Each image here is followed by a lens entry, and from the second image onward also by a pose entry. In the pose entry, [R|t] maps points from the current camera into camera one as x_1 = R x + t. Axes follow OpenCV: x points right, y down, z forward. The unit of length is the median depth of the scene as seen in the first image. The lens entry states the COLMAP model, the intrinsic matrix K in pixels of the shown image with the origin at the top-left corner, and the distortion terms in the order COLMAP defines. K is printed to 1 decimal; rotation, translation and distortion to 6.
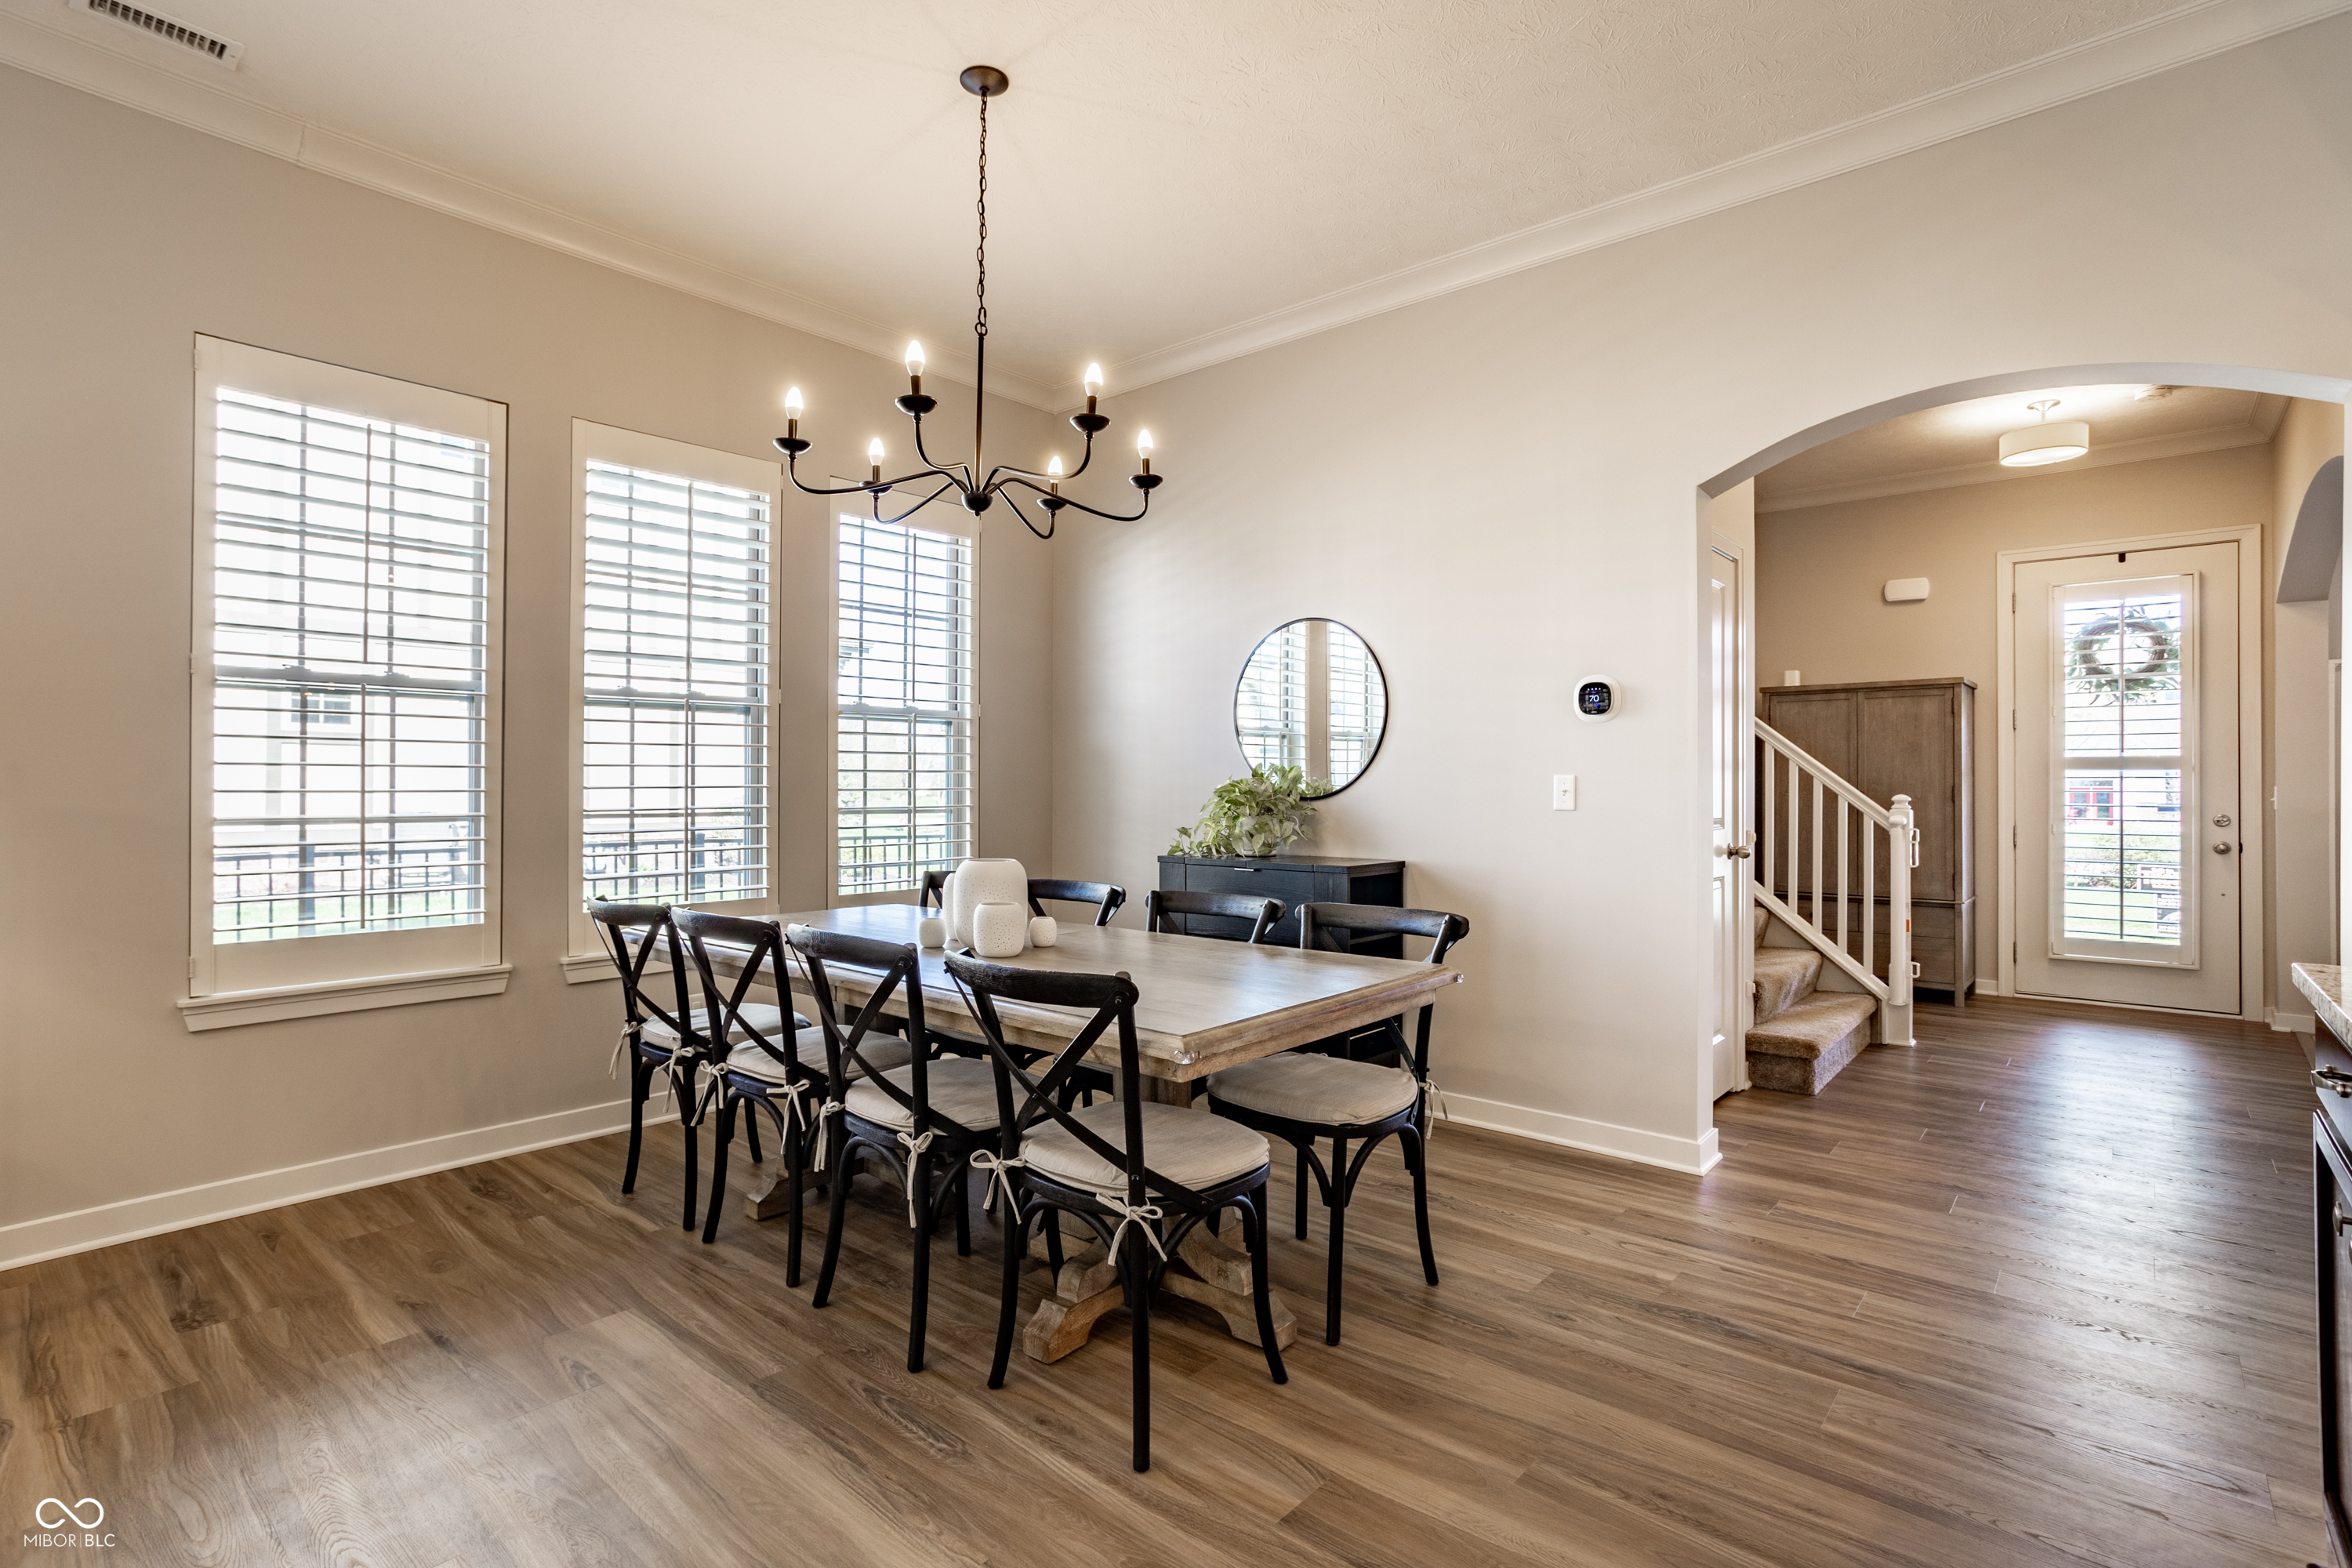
lens RADIAL K [[1130.3, 0, 1164.5], [0, 1130.3, 777.7], [0, 0, 1]] dist [-0.051077, 0.032664]
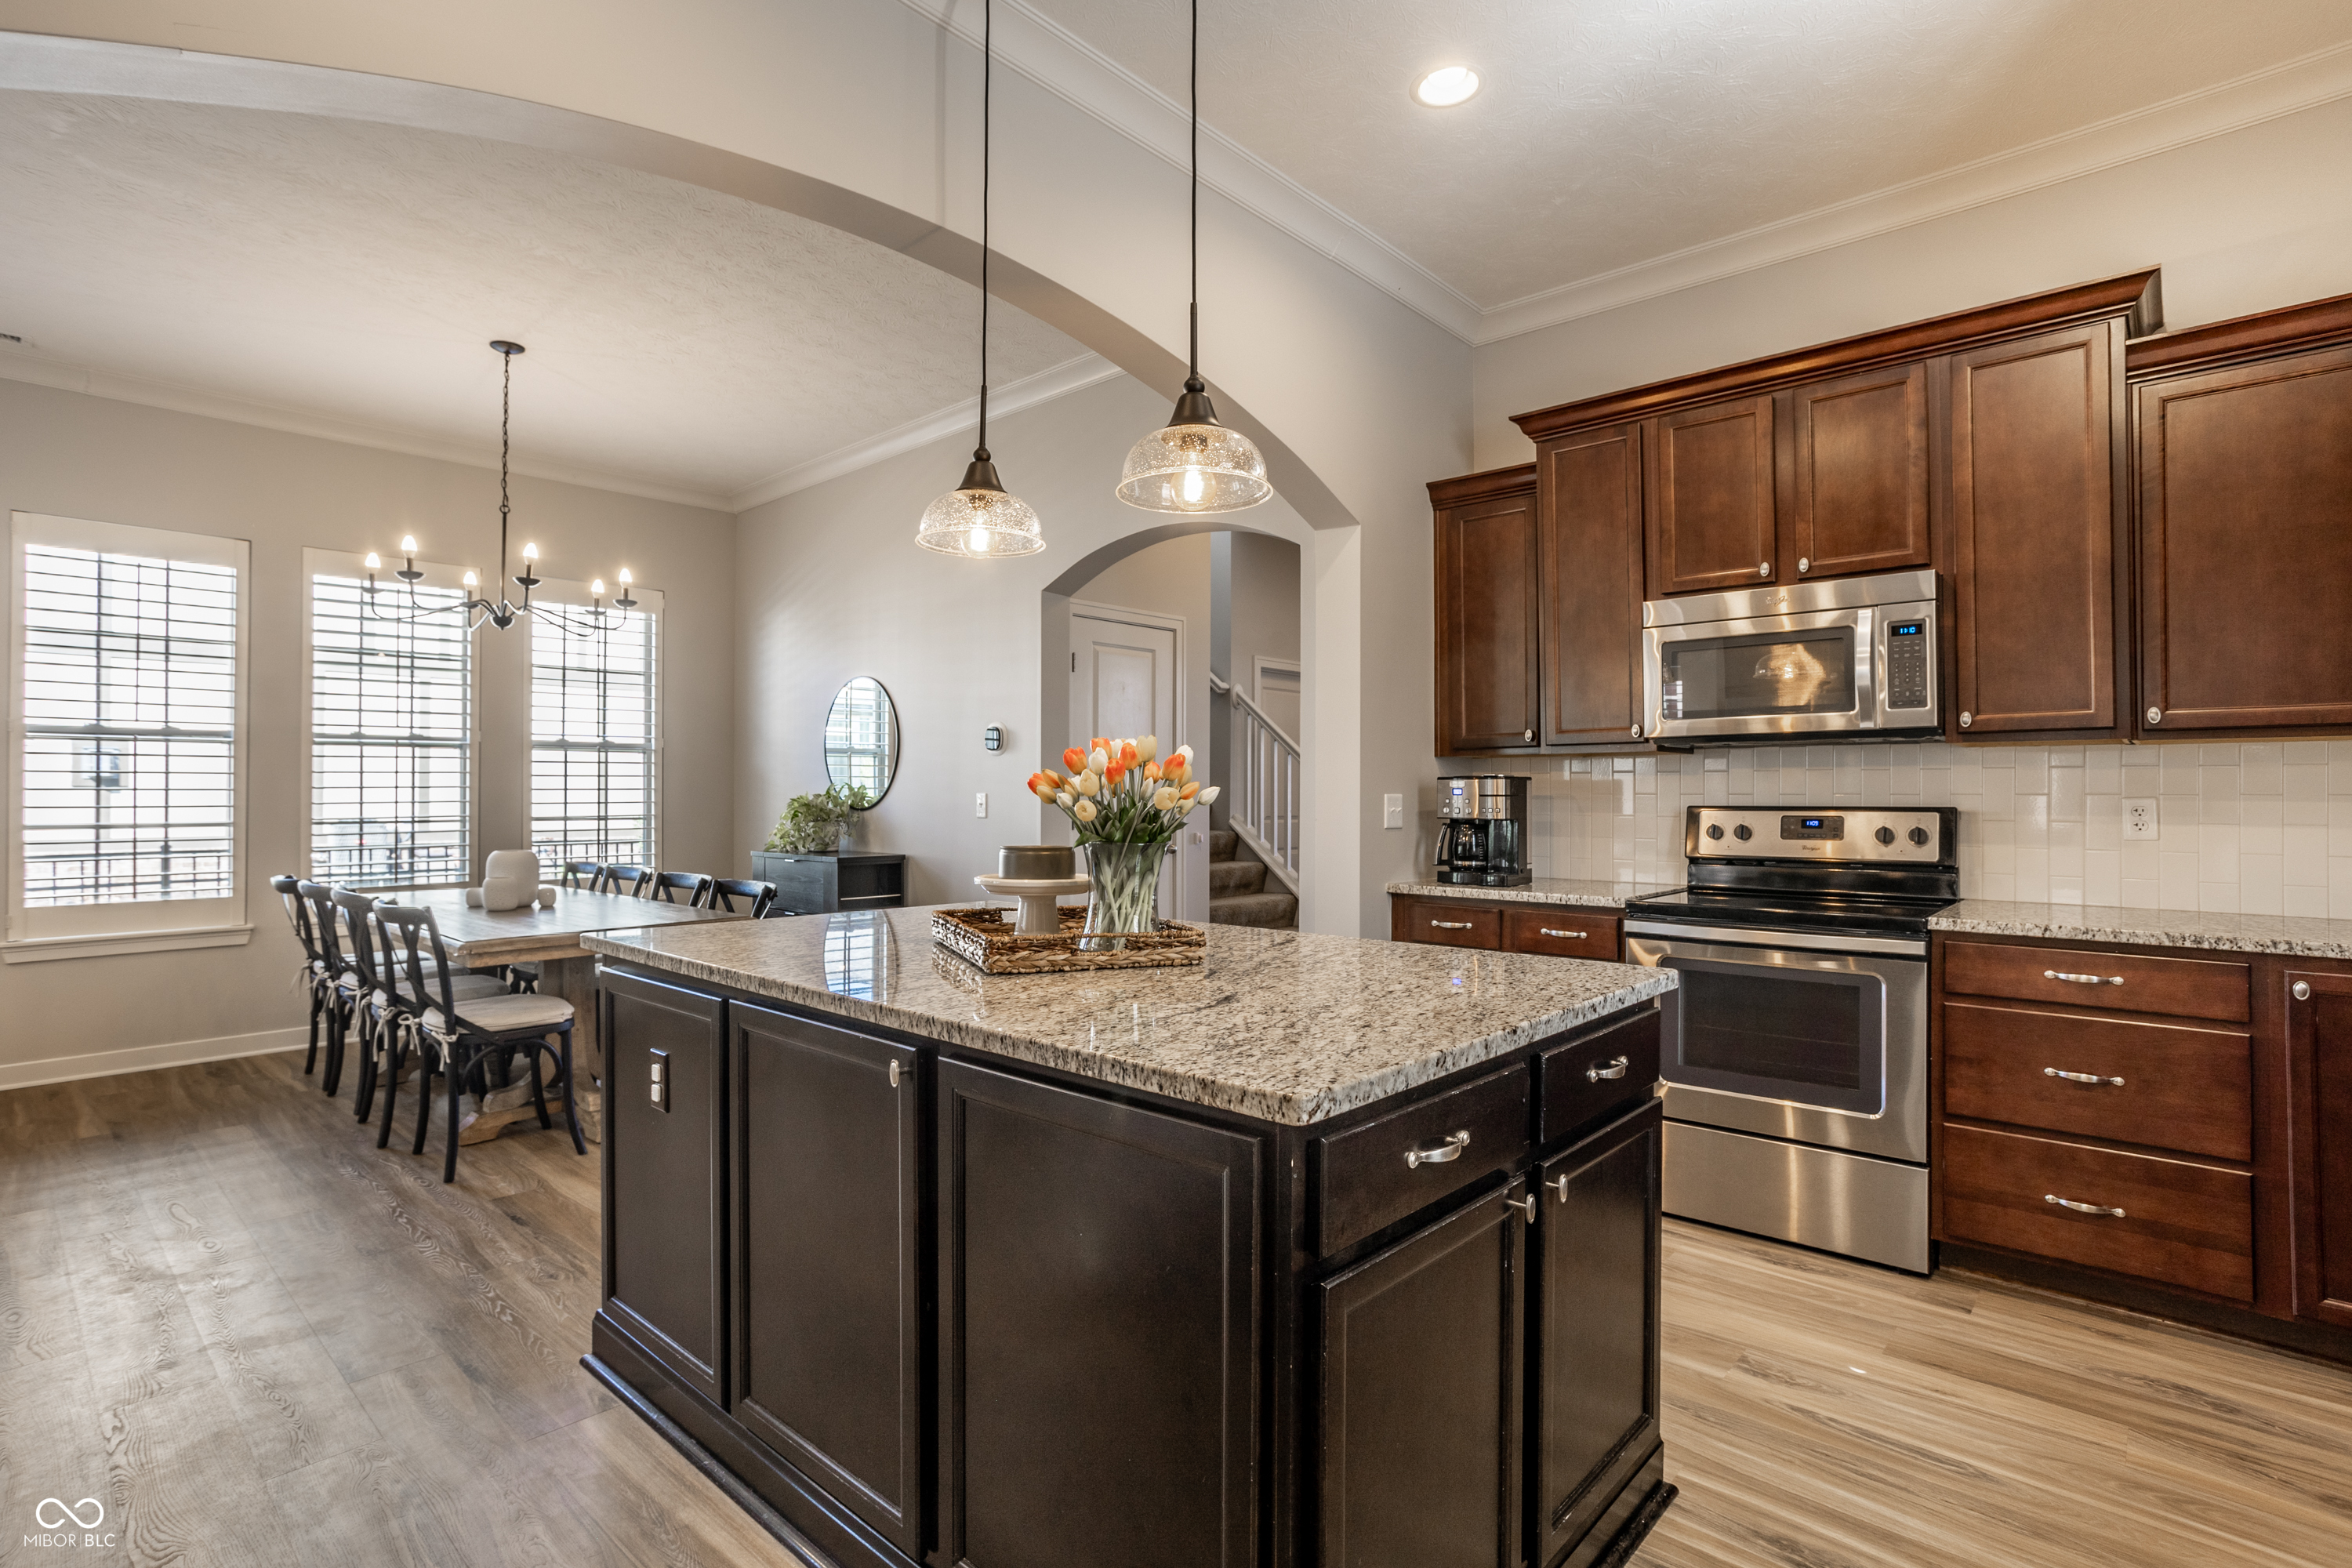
lens RADIAL K [[1130.3, 0, 1164.5], [0, 1130.3, 777.7], [0, 0, 1]] dist [-0.051077, 0.032664]
pose [[0.999710, -0.002538, -0.023945, 0.643645], [0.002370, 0.999973, -0.007015, -0.011881], [0.023962, 0.006957, 0.999689, -0.425451]]
